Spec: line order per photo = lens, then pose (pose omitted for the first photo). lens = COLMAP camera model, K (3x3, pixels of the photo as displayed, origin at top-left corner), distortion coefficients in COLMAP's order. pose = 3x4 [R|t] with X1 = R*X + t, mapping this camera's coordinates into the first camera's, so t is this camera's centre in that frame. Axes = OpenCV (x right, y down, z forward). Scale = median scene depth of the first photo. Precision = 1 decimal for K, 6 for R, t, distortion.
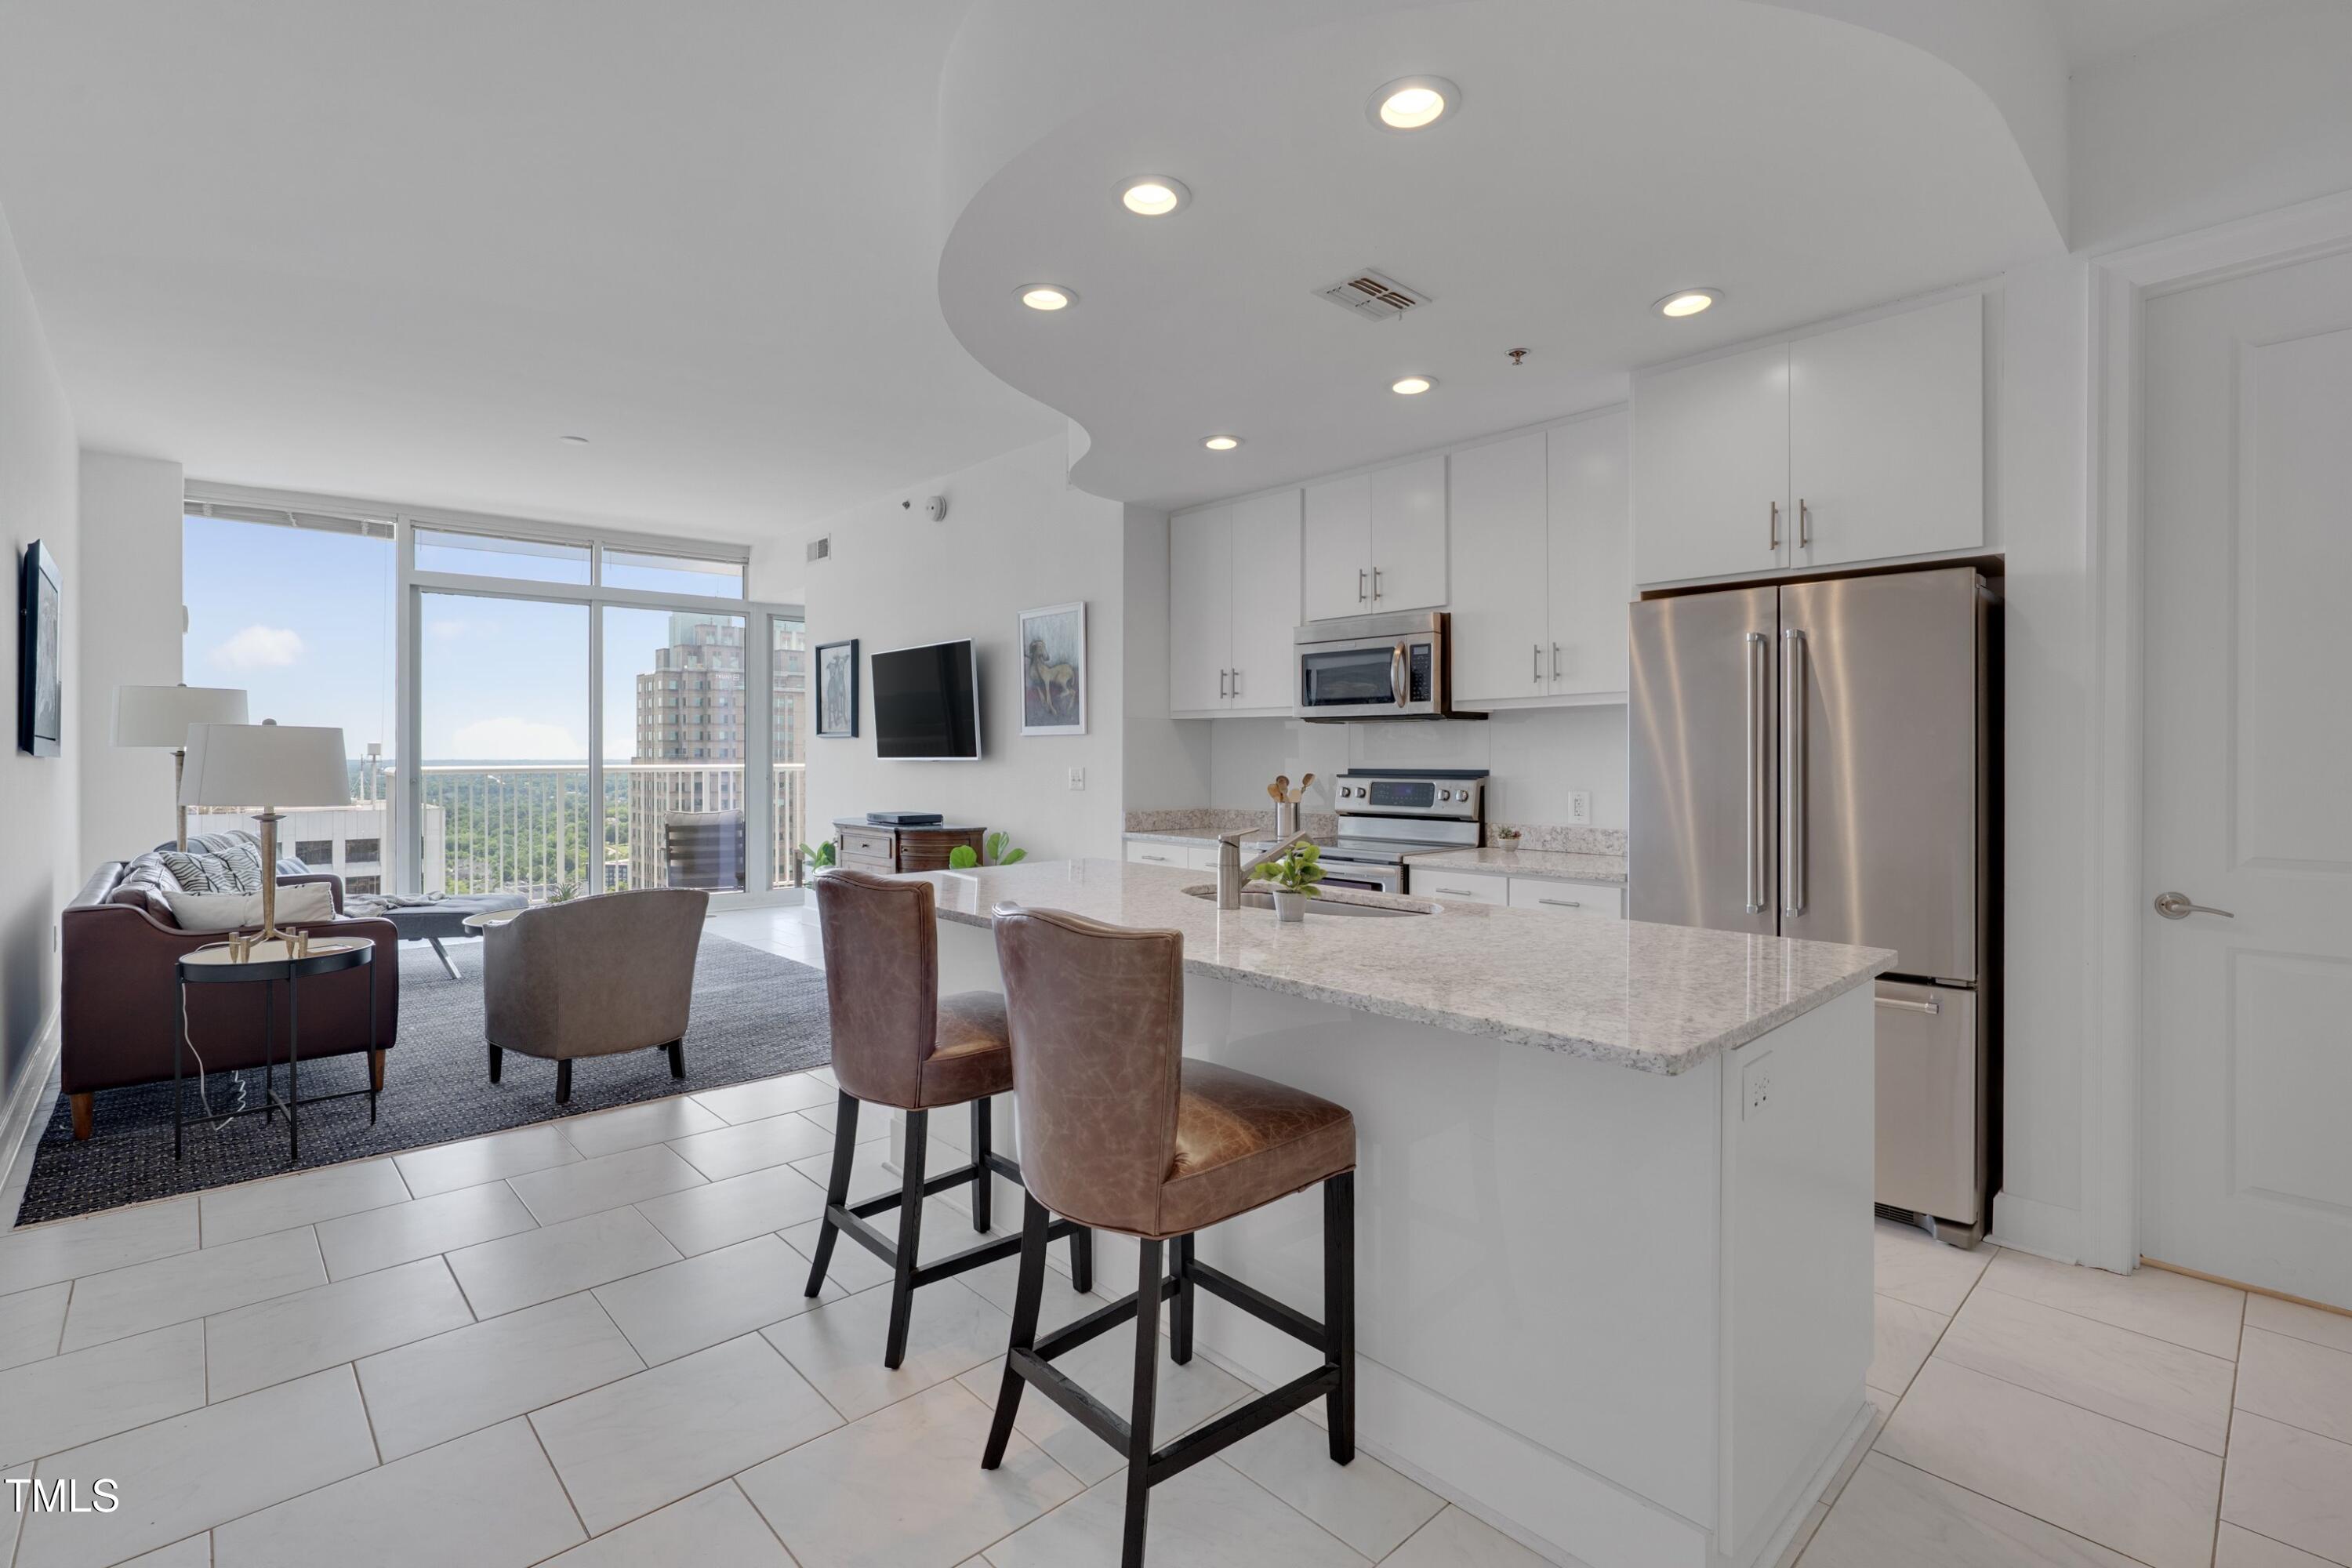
lens RADIAL K [[1059.9, 0, 1189.8], [0, 1059.9, 770.6], [0, 0, 1]] dist [-0.011258, 0.000046]
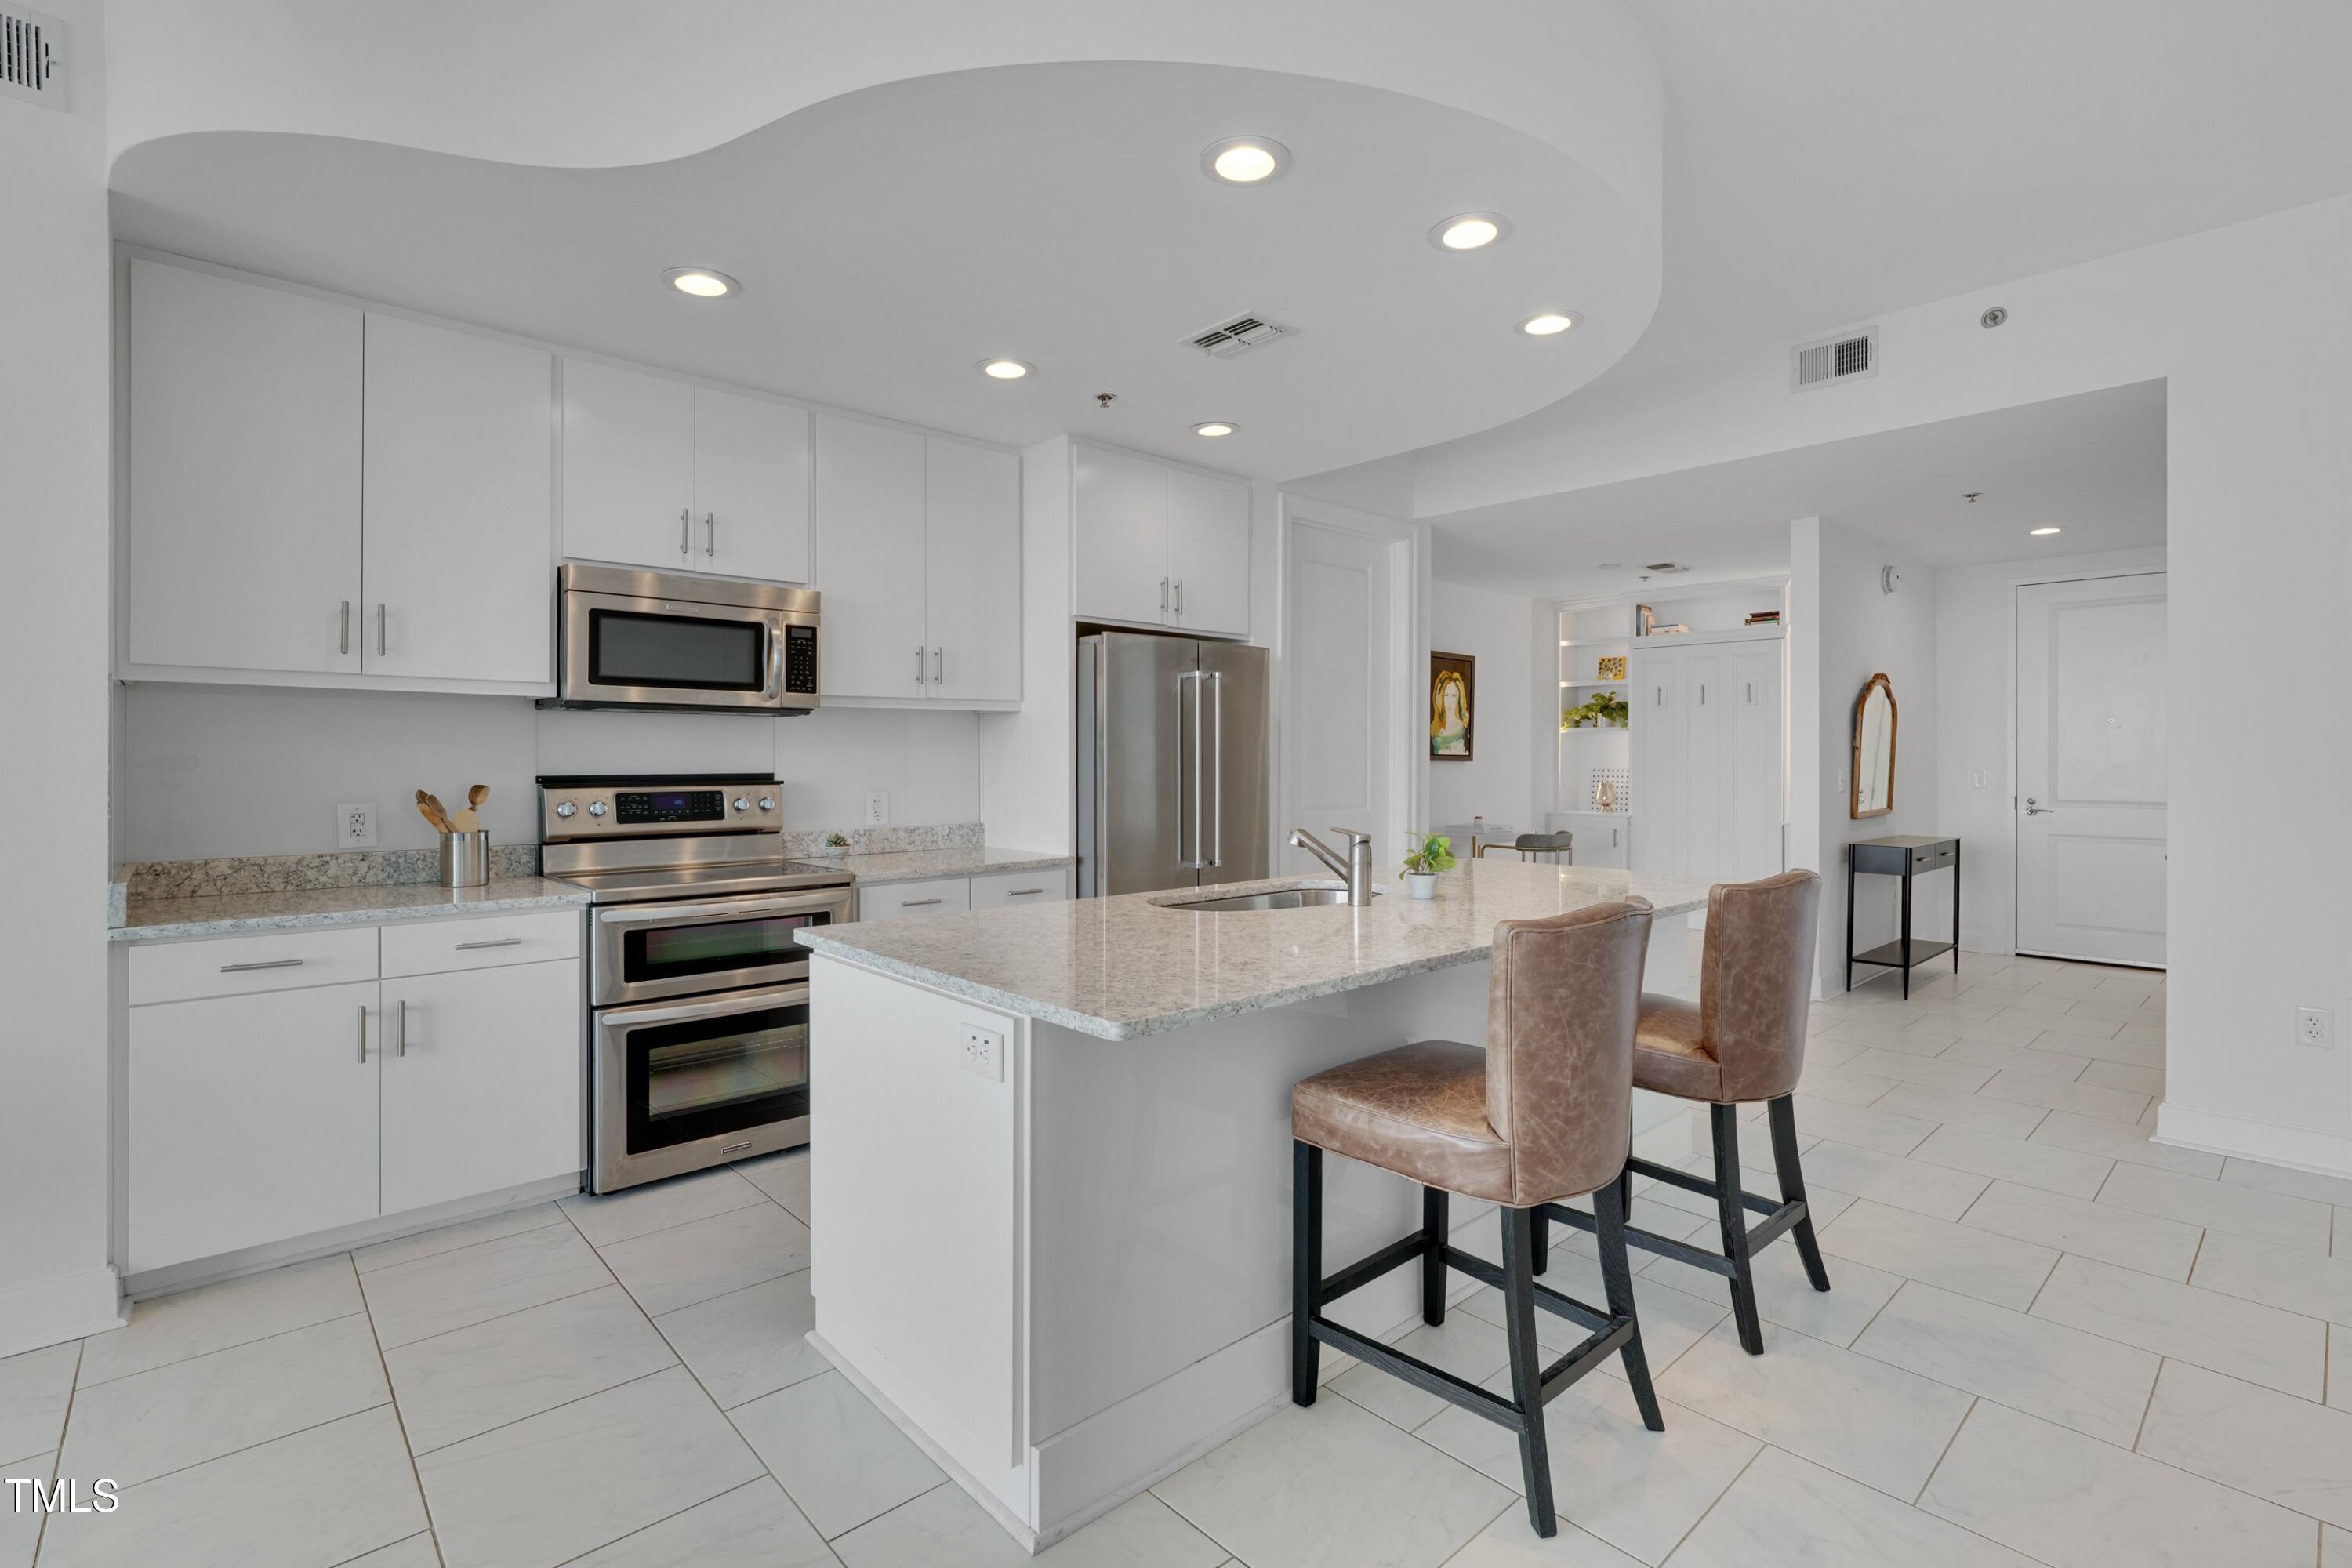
lens RADIAL K [[1059.9, 0, 1116.1], [0, 1059.9, 760.0], [0, 0, 1]] dist [-0.011258, 0.000046]
pose [[0.064036, -0.009708, 0.997900, -0.354867], [0.006650, 0.999935, 0.009301, -0.010747], [-0.997925, 0.006041, 0.064097, 0.406108]]
